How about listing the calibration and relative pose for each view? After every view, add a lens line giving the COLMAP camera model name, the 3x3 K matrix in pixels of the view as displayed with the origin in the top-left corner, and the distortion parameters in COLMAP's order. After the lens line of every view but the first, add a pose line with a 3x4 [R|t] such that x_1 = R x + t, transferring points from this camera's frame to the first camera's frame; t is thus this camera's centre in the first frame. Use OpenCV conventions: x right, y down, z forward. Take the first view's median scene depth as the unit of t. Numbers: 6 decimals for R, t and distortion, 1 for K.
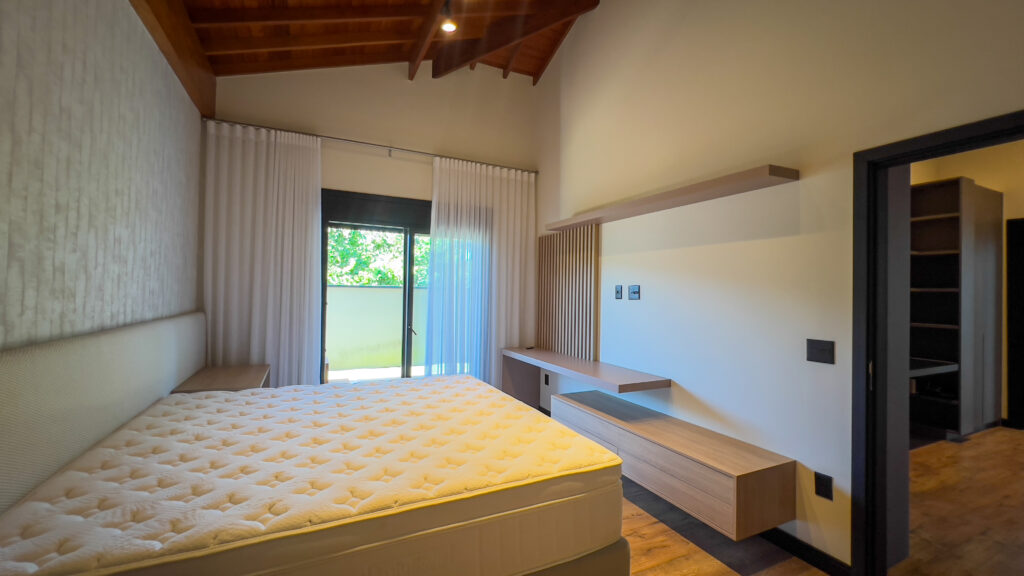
lens RADIAL K [[406.6, 0, 510.9], [0, 406.6, 284.0], [0, 0, 1]] dist [0.001407, 0.000453]
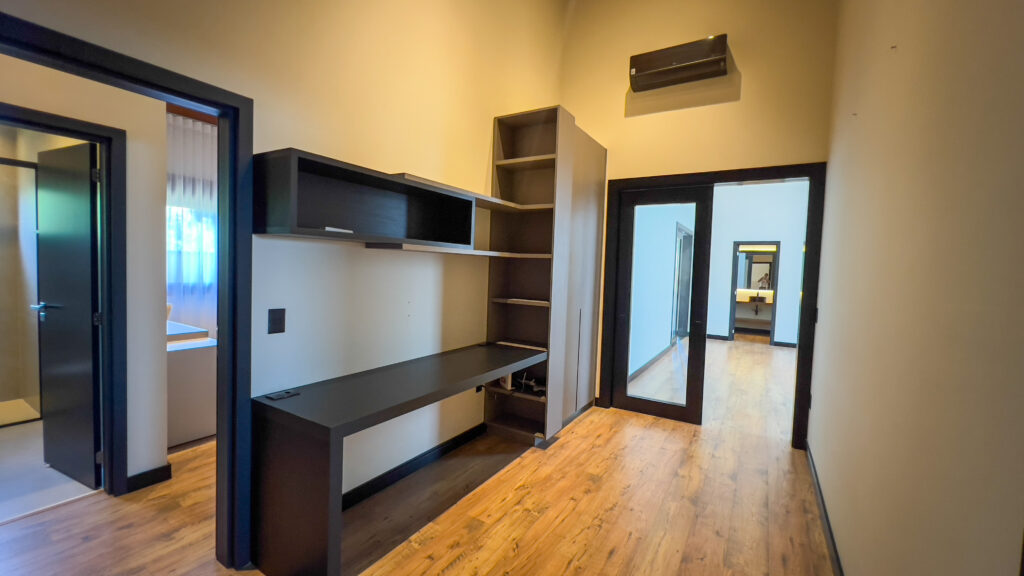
lens RADIAL K [[406.6, 0, 510.9], [0, 406.6, 284.0], [0, 0, 1]] dist [0.001407, 0.000453]
pose [[0.844521, -0.012341, 0.535380, 0.617804], [-0.028874, 0.997231, 0.068535, 0.016596], [-0.534743, -0.073338, 0.841826, 0.386731]]
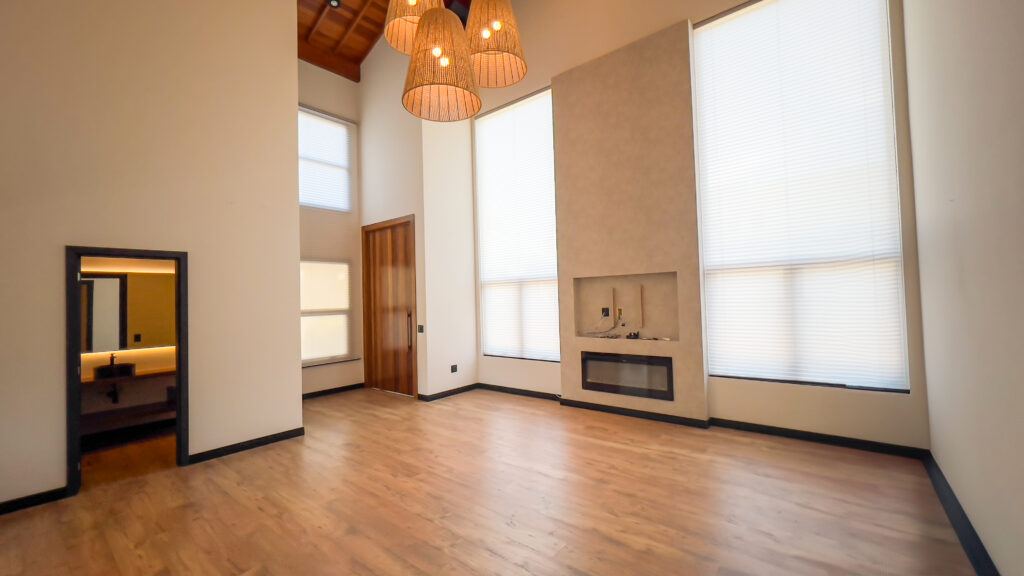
lens RADIAL K [[406.6, 0, 510.9], [0, 406.6, 284.0], [0, 0, 1]] dist [0.001407, 0.000453]
pose [[-0.420845, 0.023397, 0.906831, 0.881187], [0.005704, 0.999716, -0.023147, 0.014980], [-0.907115, -0.004569, -0.420859, 0.579188]]
